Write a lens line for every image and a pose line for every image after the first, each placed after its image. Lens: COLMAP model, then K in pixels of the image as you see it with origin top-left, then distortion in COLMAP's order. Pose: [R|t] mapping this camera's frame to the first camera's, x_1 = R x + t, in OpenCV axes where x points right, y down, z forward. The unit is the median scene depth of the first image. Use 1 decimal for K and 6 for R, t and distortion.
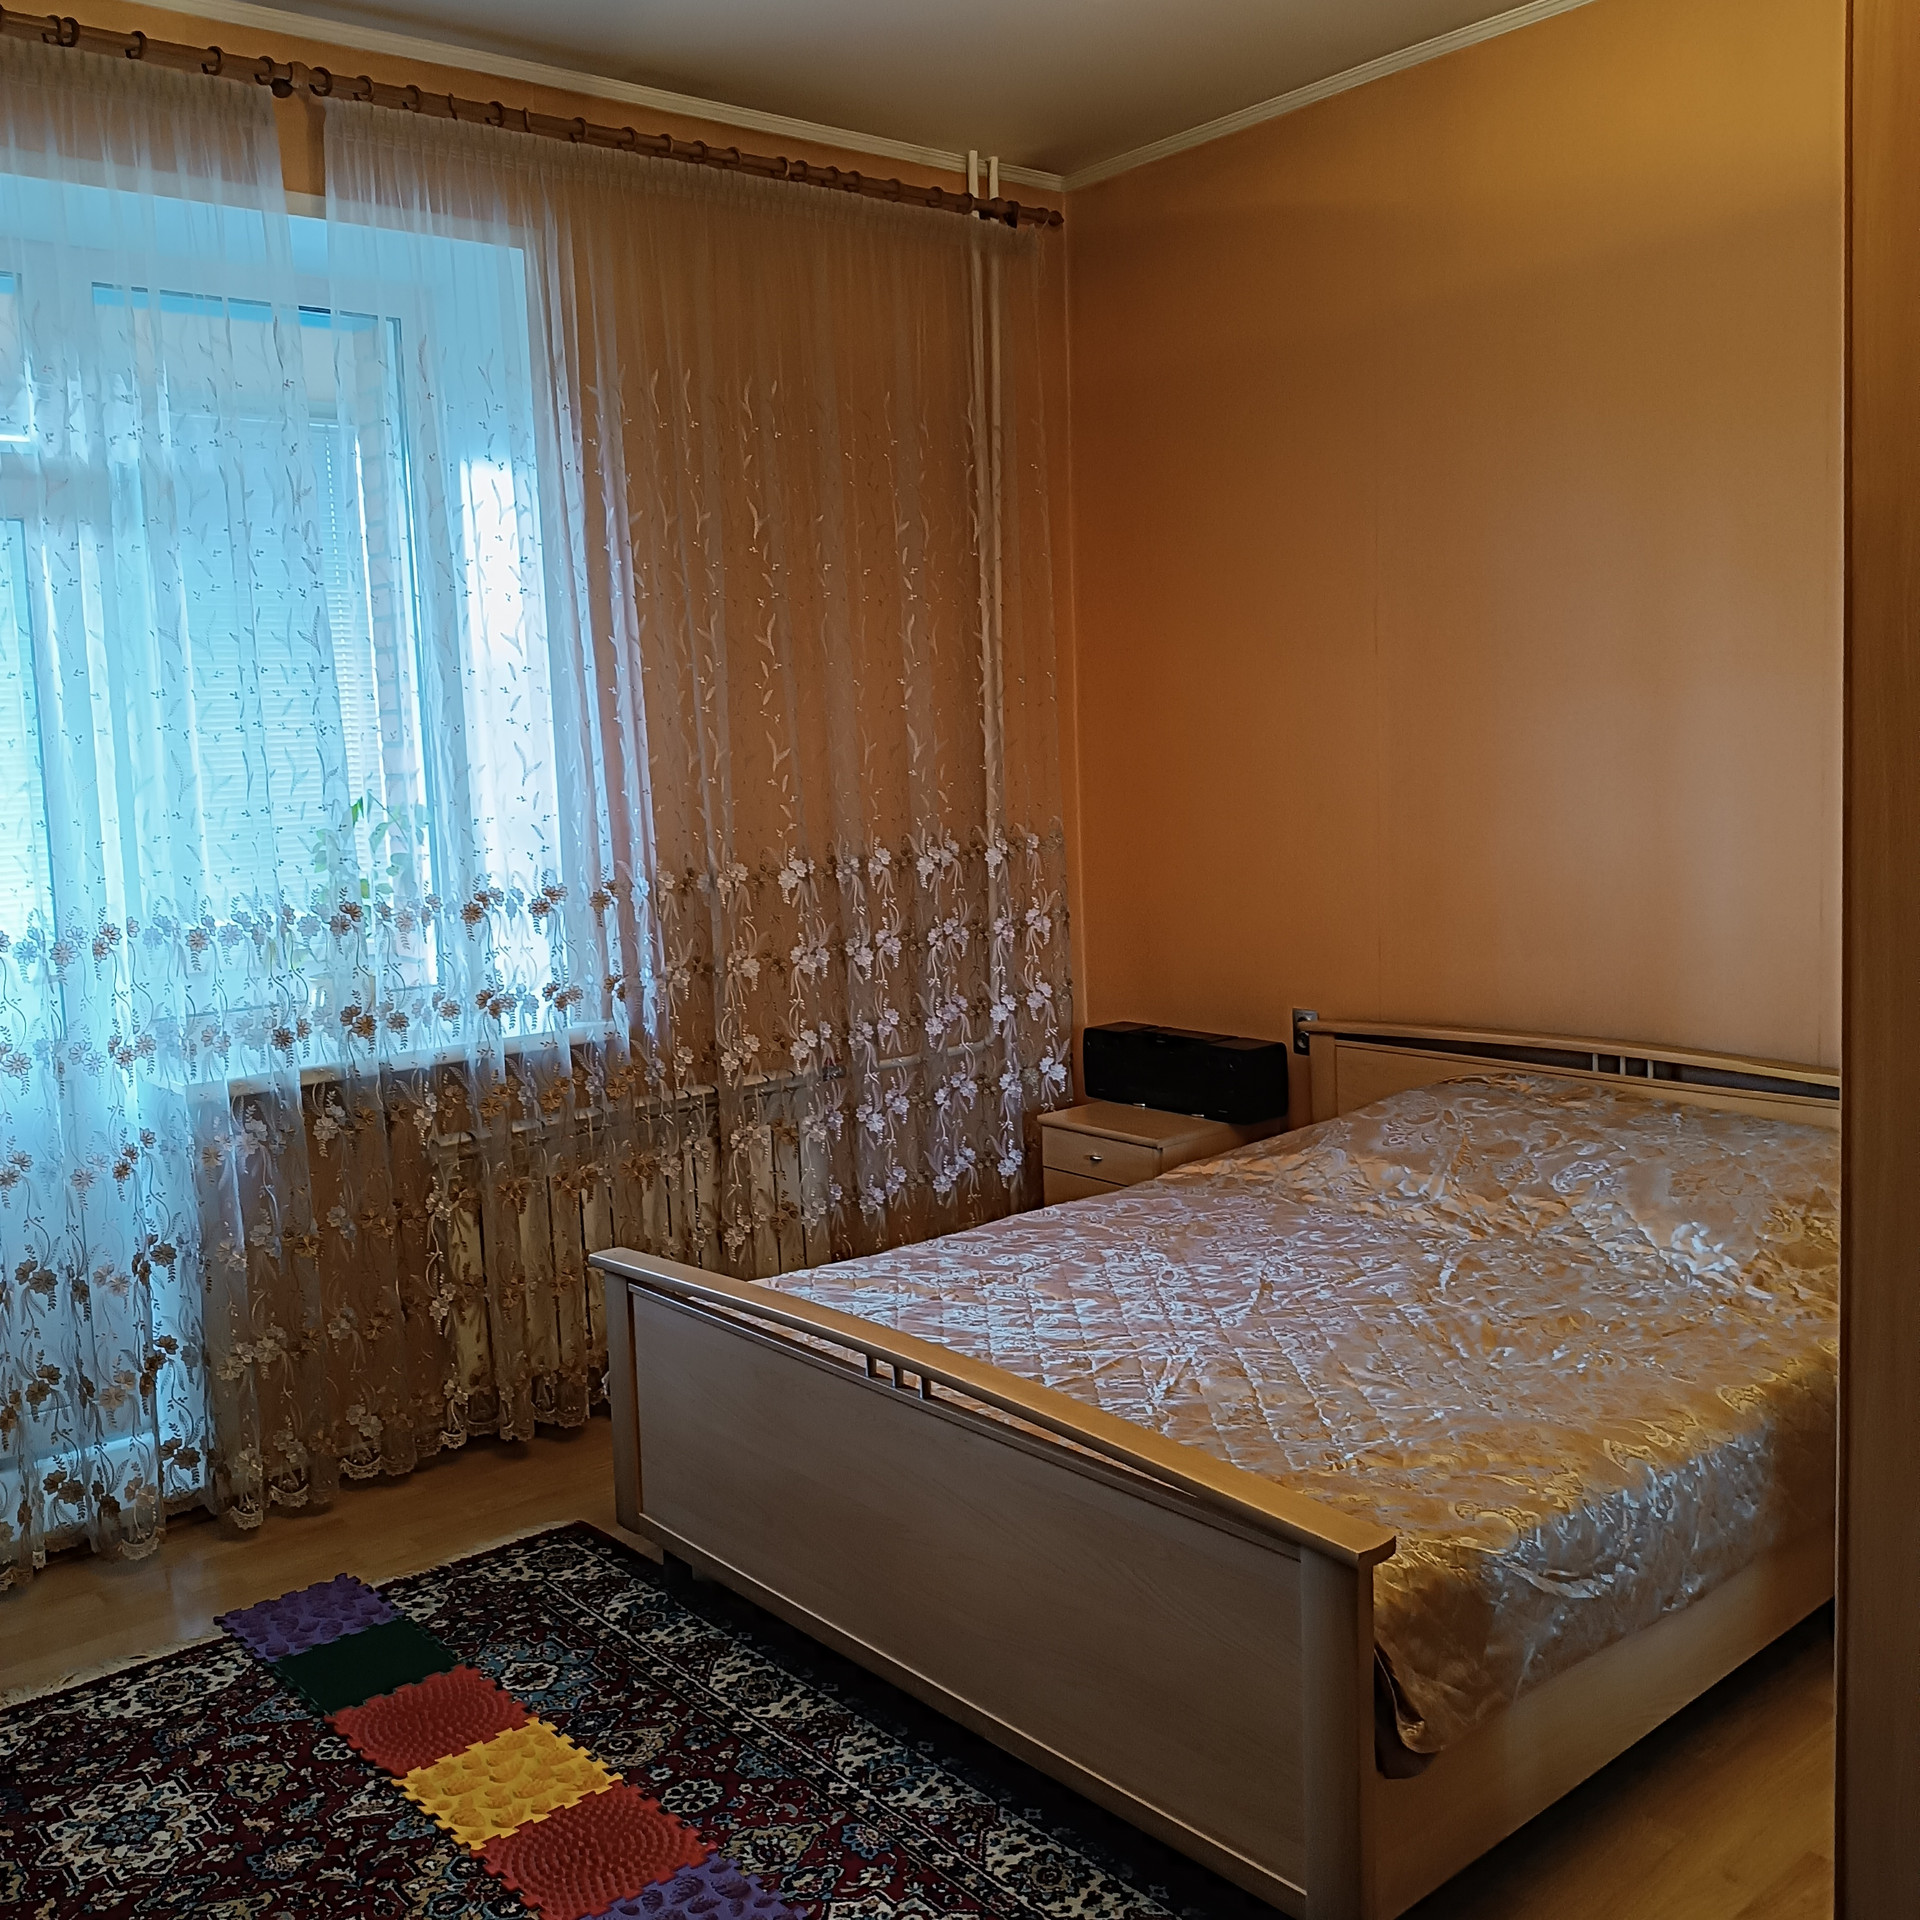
lens RADIAL K [[1907.6, 0, 959.4], [0, 1907.6, 928.7], [0, 0, 1]] dist [0.006435, -0.015718]
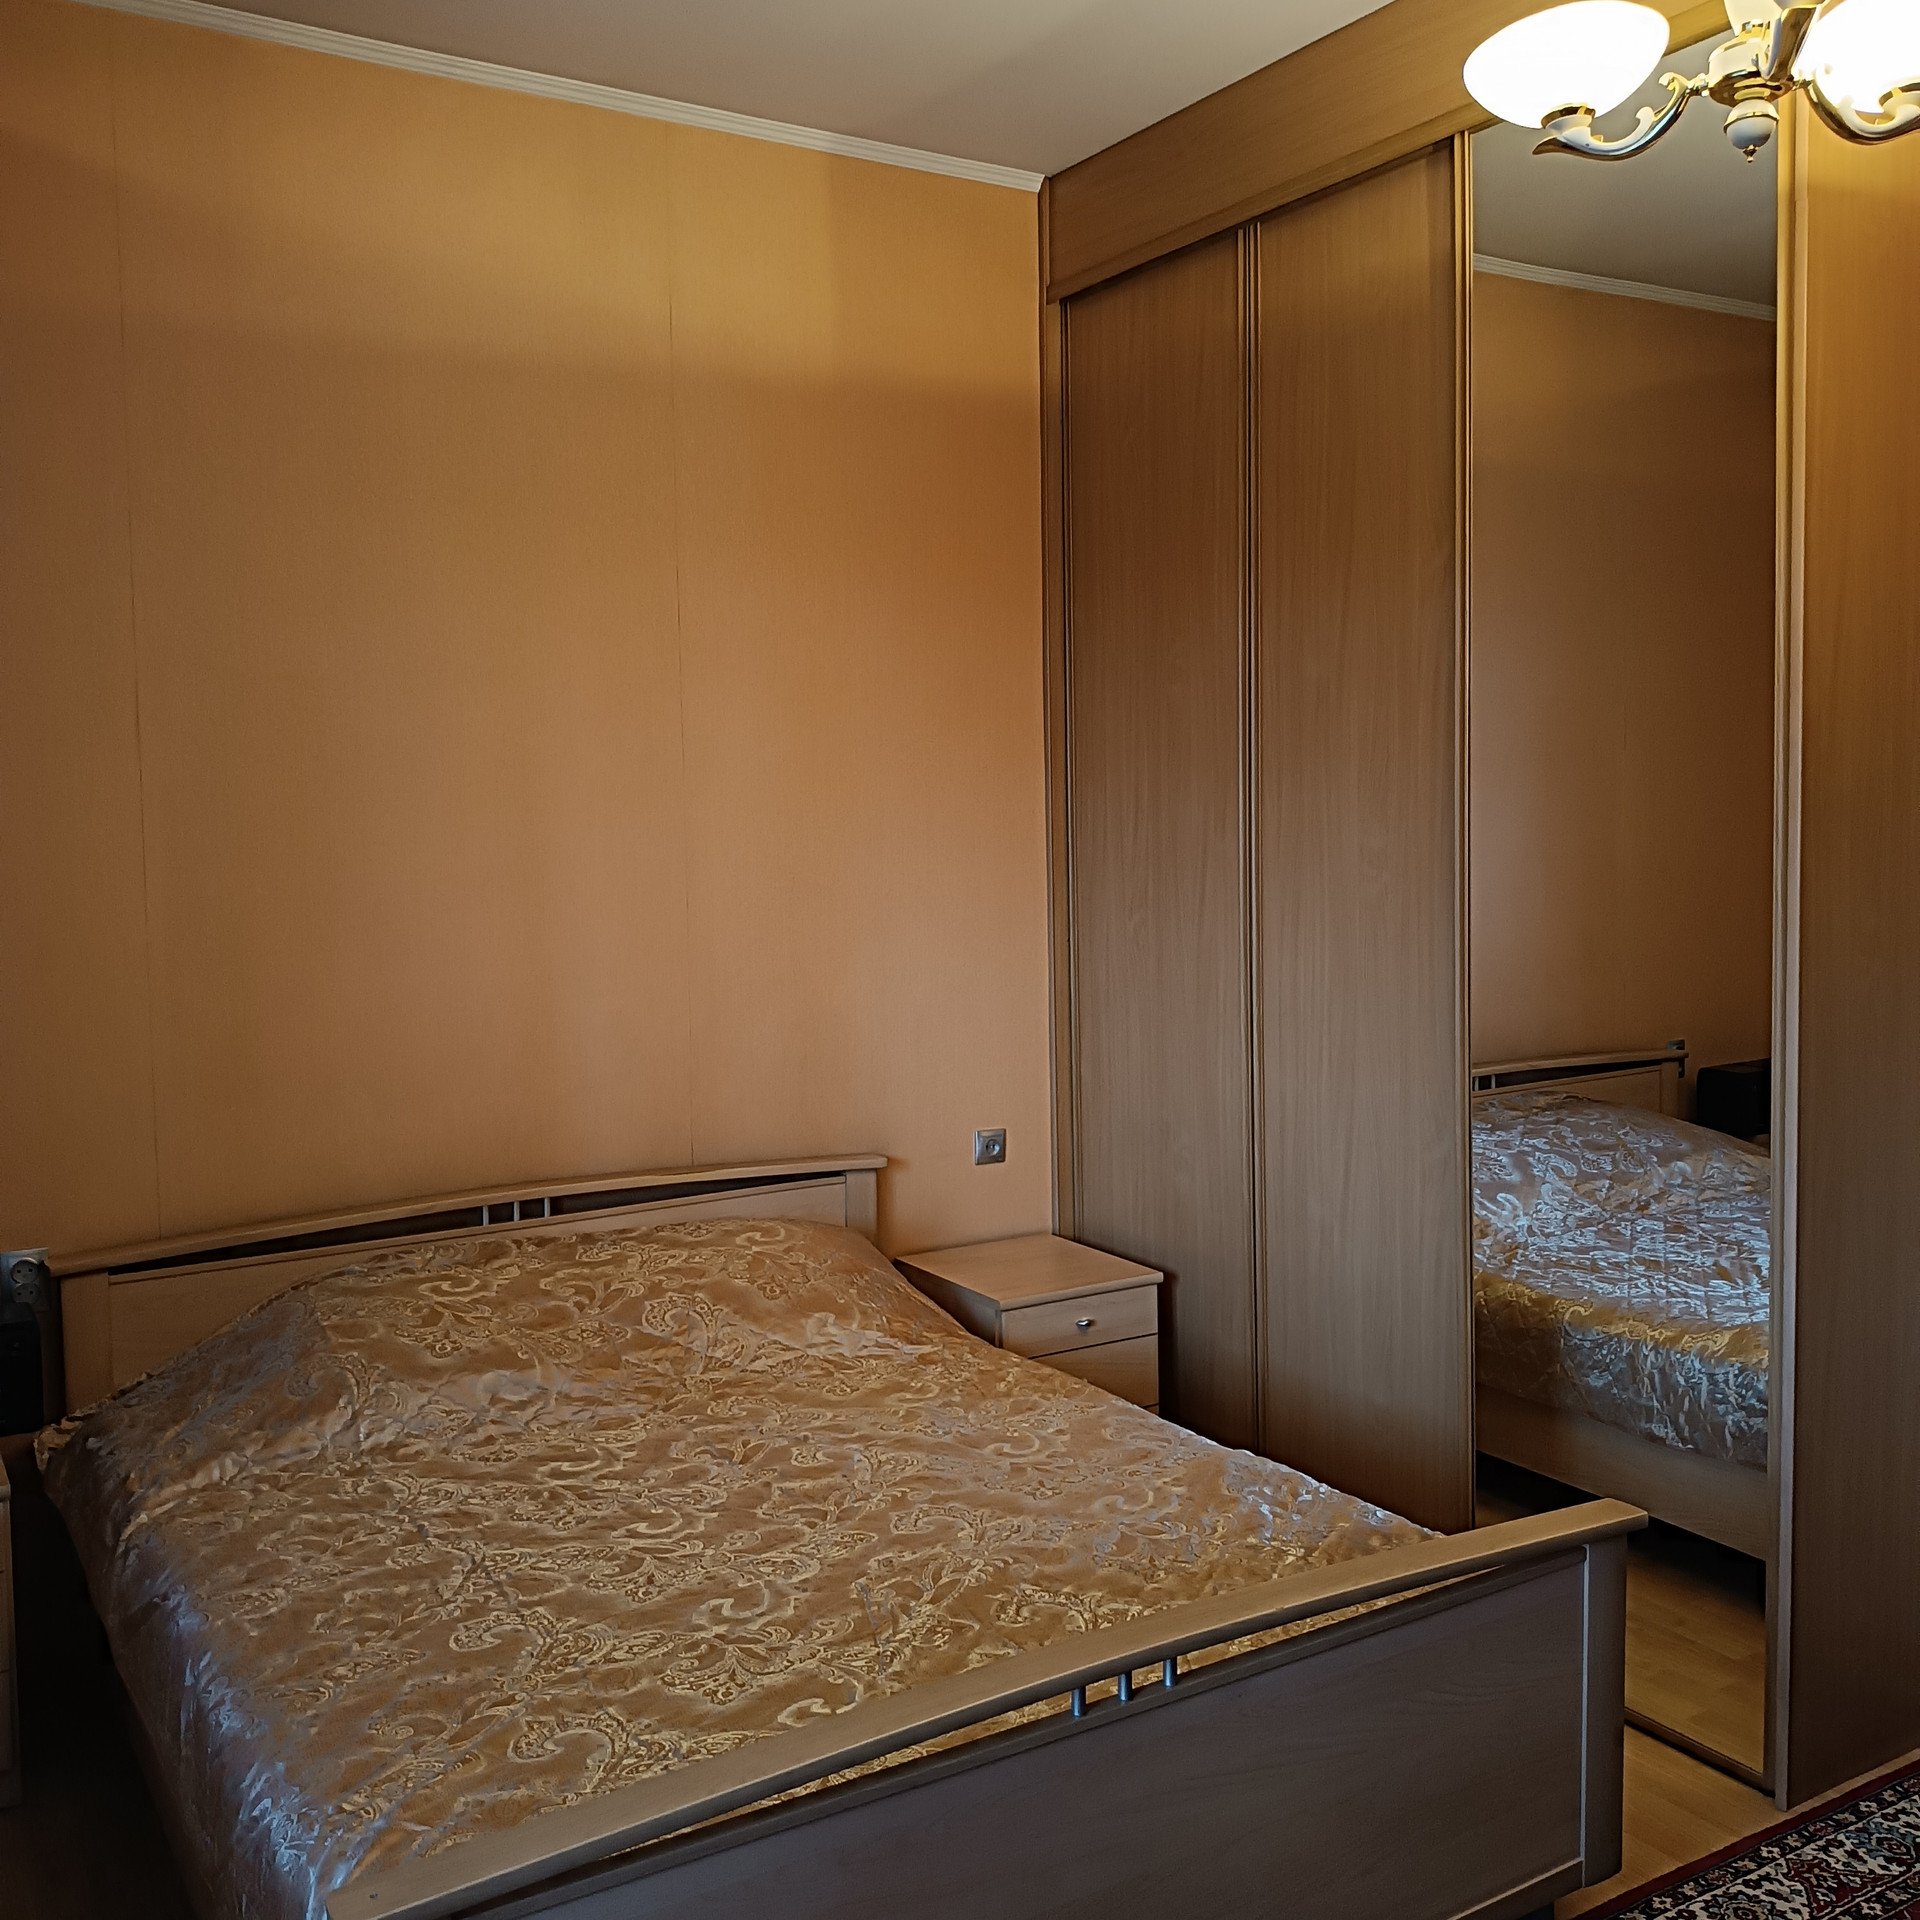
lens RADIAL K [[1842.1, 0, 960.0], [0, 1842.1, 960.0], [0, 0, 1]] dist [0.001560, -0.000396]
pose [[0.139835, -0.043742, 0.989208, -0.614541], [0.122507, 0.992112, 0.026552, -0.057111], [-0.982567, 0.117472, 0.144091, 0.785065]]
